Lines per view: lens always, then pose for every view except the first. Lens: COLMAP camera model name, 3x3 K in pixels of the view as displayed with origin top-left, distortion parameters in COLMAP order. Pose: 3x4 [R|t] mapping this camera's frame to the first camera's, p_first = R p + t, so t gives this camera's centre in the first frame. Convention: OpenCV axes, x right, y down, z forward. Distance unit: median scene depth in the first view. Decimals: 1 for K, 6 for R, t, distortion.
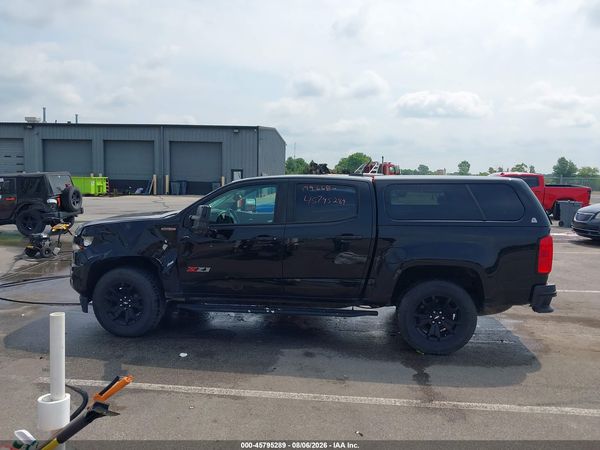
lens RADIAL K [[474.6, 0, 300.0], [0, 474.6, 225.0], [0, 0, 1]] dist [0.001439, -0.006444]
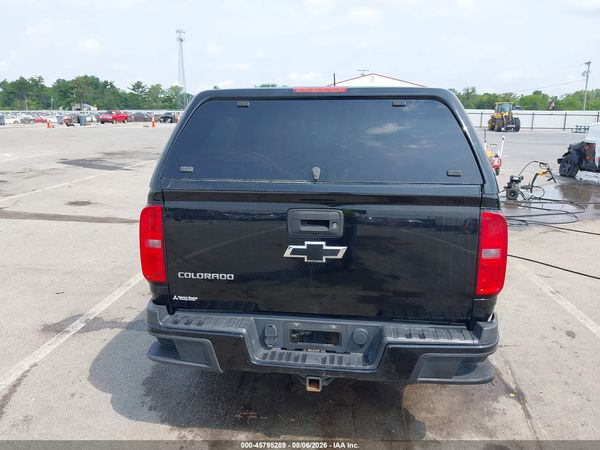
lens RADIAL K [[474.6, 0, 300.0], [0, 474.6, 225.0], [0, 0, 1]] dist [0.001439, -0.006444]
pose [[0.012416, 0.199557, -0.979808, 0.913840], [-0.103671, 0.974859, 0.197235, -0.064144], [0.994534, 0.099129, 0.032792, 1.028790]]
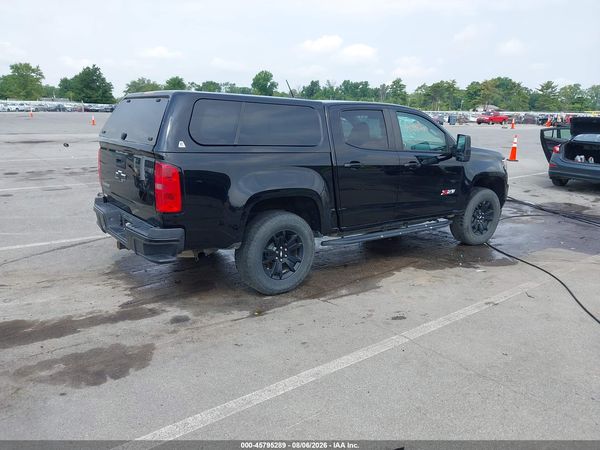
lens RADIAL K [[471.8, 0, 300.0], [0, 471.8, 225.0], [0, 0, 1]] dist [0.008694, 0.004441]
pose [[-0.708032, 0.124321, -0.695151, 0.872001], [-0.110648, 0.952693, 0.283078, -0.148914], [0.697458, 0.277345, -0.660782, 1.857572]]
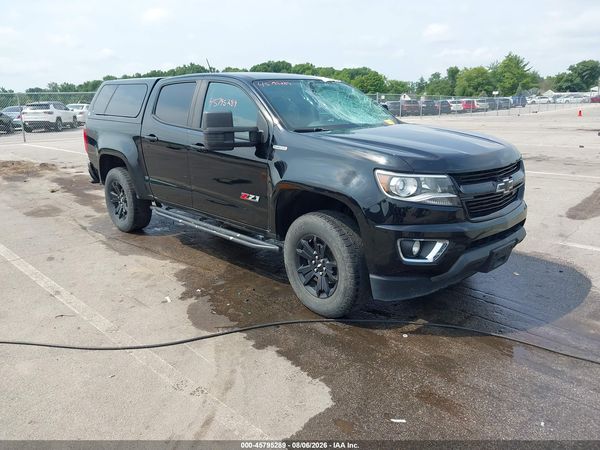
lens RADIAL K [[474.6, 0, 300.0], [0, 474.6, 225.0], [0, 0, 1]] dist [0.001439, -0.006444]
pose [[-0.780591, -0.167890, 0.602072, -0.739355], [0.061734, 0.937832, 0.341556, -0.156673], [-0.621986, 0.303784, -0.721699, 1.851203]]
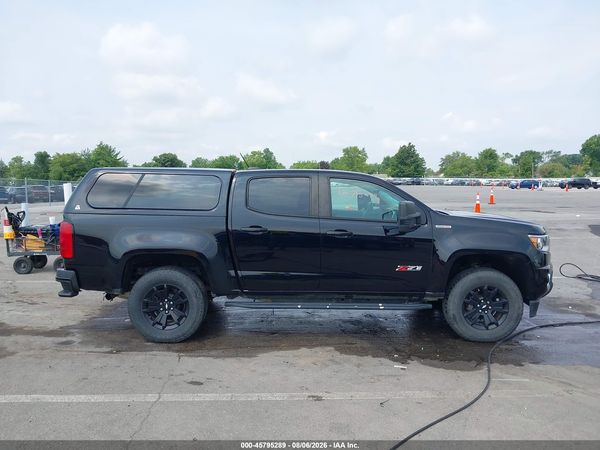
lens RADIAL K [[474.6, 0, 300.0], [0, 474.6, 225.0], [0, 0, 1]] dist [0.001439, -0.006444]
pose [[-0.989969, -0.005914, -0.141158, 0.166034], [-0.032445, 0.981938, 0.186398, -0.201758], [0.137506, 0.189108, -0.972281, 2.227204]]
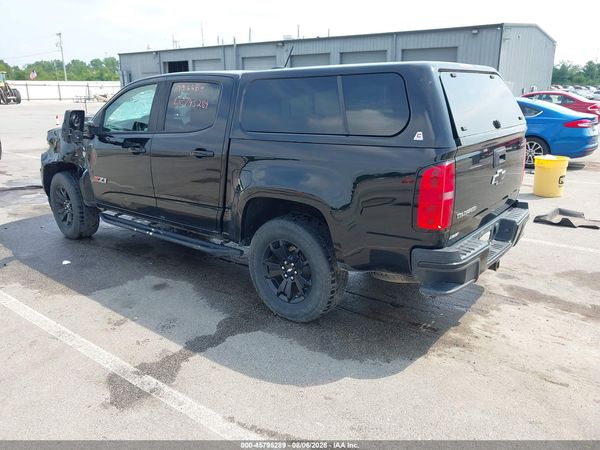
lens RADIAL K [[474.6, 0, 300.0], [0, 474.6, 225.0], [0, 0, 1]] dist [0.001439, -0.006444]
pose [[0.850181, 0.120595, -0.512492, 0.613536], [-0.028795, 0.982607, 0.183451, -0.003206], [0.525702, -0.141209, 0.838867, 0.390070]]
